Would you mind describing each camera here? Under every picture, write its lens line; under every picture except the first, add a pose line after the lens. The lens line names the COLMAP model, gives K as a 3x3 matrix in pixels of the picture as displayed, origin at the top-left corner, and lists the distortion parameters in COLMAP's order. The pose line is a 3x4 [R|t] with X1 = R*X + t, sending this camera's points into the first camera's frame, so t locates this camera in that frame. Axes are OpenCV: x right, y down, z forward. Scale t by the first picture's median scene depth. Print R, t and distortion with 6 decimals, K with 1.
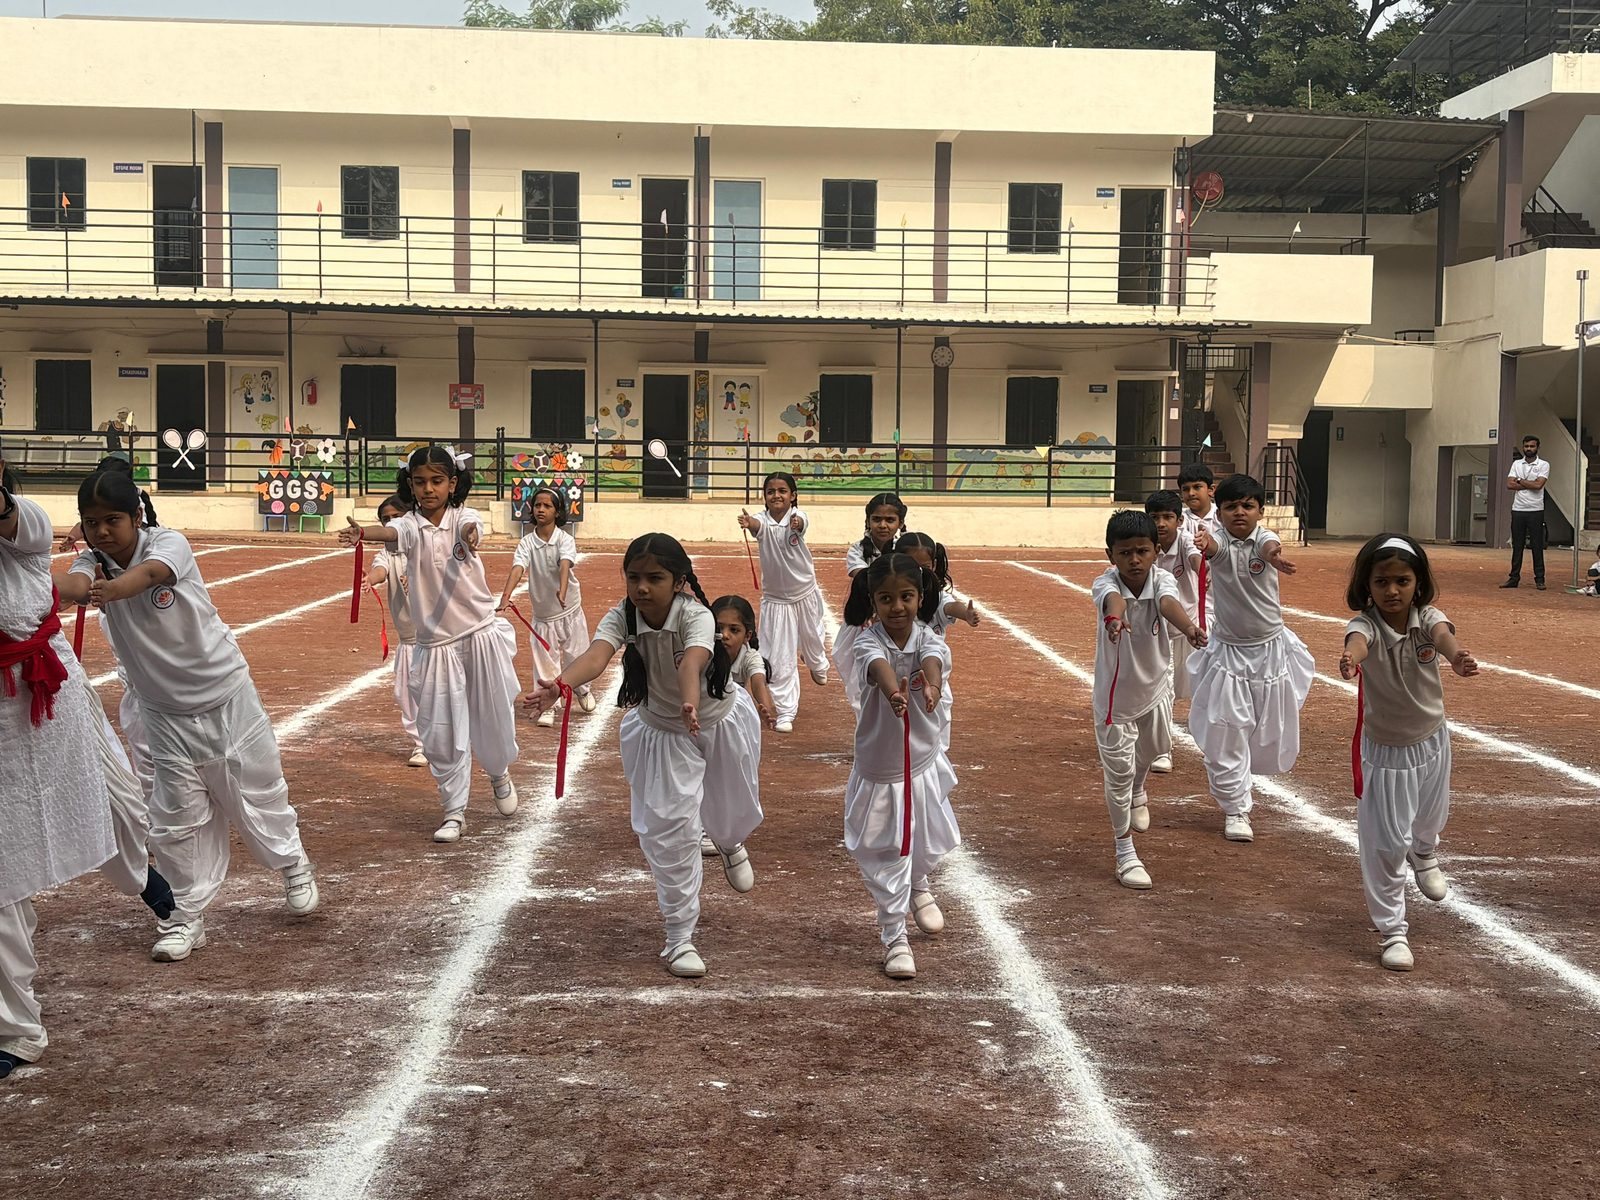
lens RADIAL K [[2125.2, 0, 821.0], [0, 2125.2, 600.3], [0, 0, 1]] dist [0.246590, -0.794426]
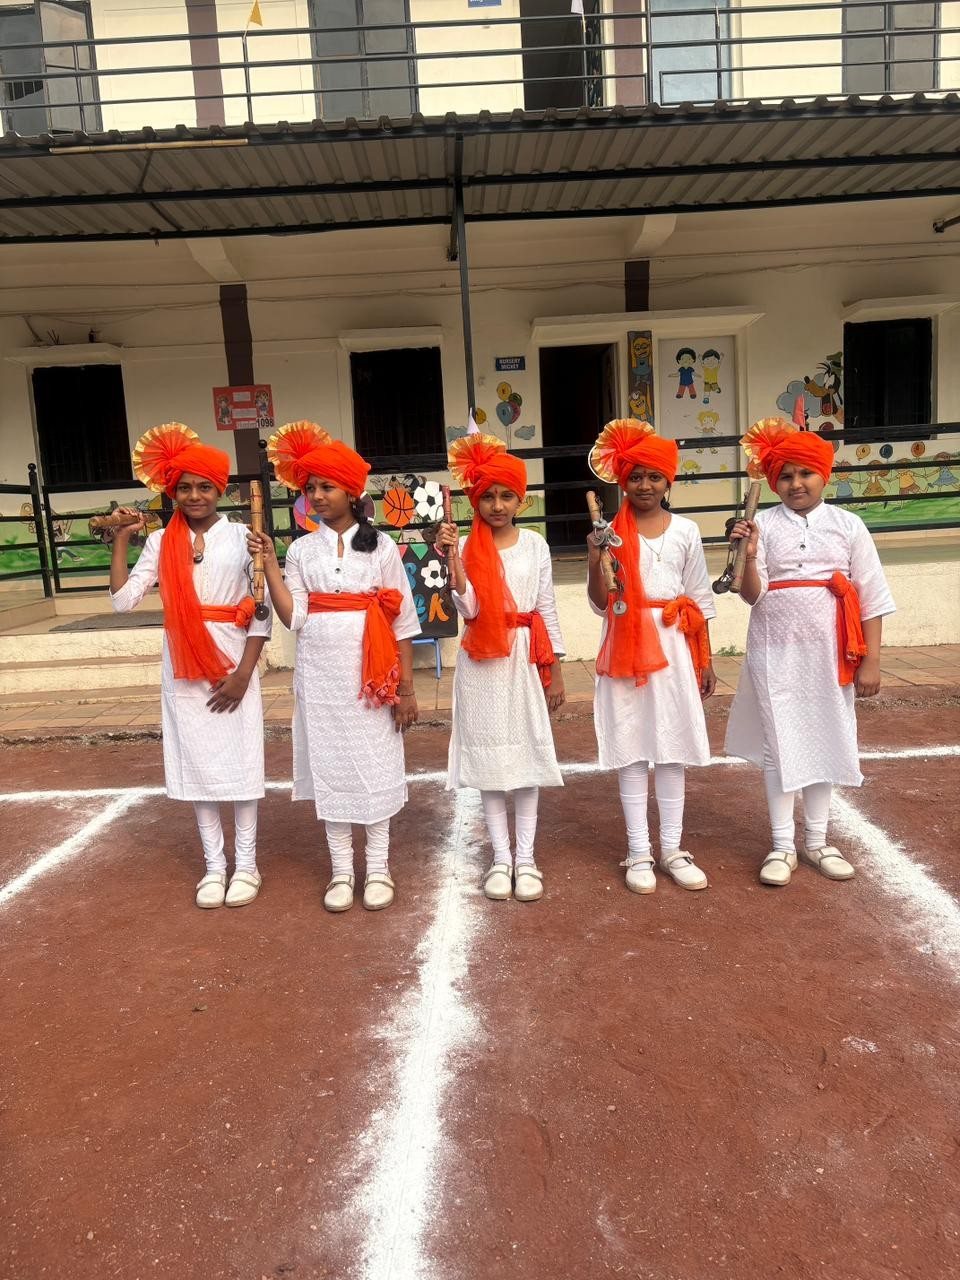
lens RADIAL K [[1323.6, 0, 480.0], [0, 1323.6, 640.0], [0, 0, 1]] dist [0.081695, -0.132002]
pose [[0.994371, -0.060979, -0.086653, -0.073955], [0.064210, 0.997322, 0.035004, -0.040462], [0.084287, -0.040371, 0.995623, 0.644528]]
